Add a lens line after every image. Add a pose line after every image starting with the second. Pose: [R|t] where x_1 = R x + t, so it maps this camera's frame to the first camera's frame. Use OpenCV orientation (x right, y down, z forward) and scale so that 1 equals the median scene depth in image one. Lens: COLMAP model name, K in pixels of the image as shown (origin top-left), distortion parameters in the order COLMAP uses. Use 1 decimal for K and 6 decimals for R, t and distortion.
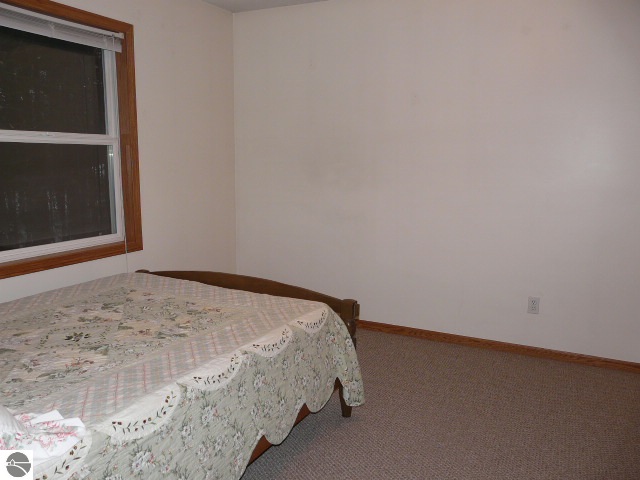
lens RADIAL K [[525.7, 0, 319.3], [0, 525.7, 239.0], [0, 0, 1]] dist [-0.039977, 0.011077]
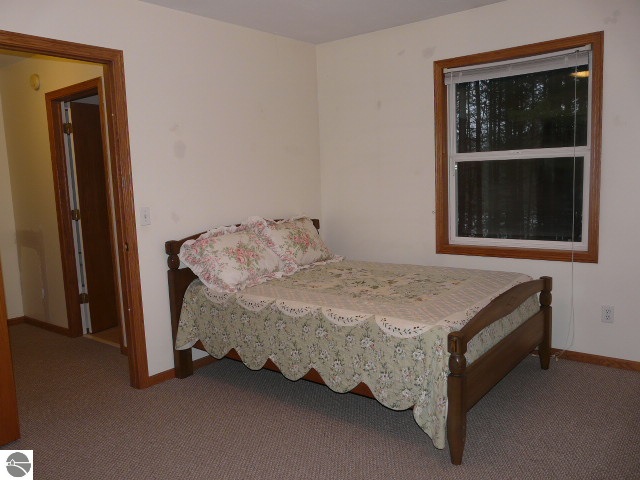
lens RADIAL K [[525.7, 0, 319.2], [0, 525.7, 240.7], [0, 0, 1]] dist [-0.039977, 0.011077]
pose [[-0.202006, 0.113298, -0.972809, 1.091923], [-0.107802, 0.984678, 0.137066, -0.151201], [0.973433, 0.132559, -0.186697, 1.067499]]
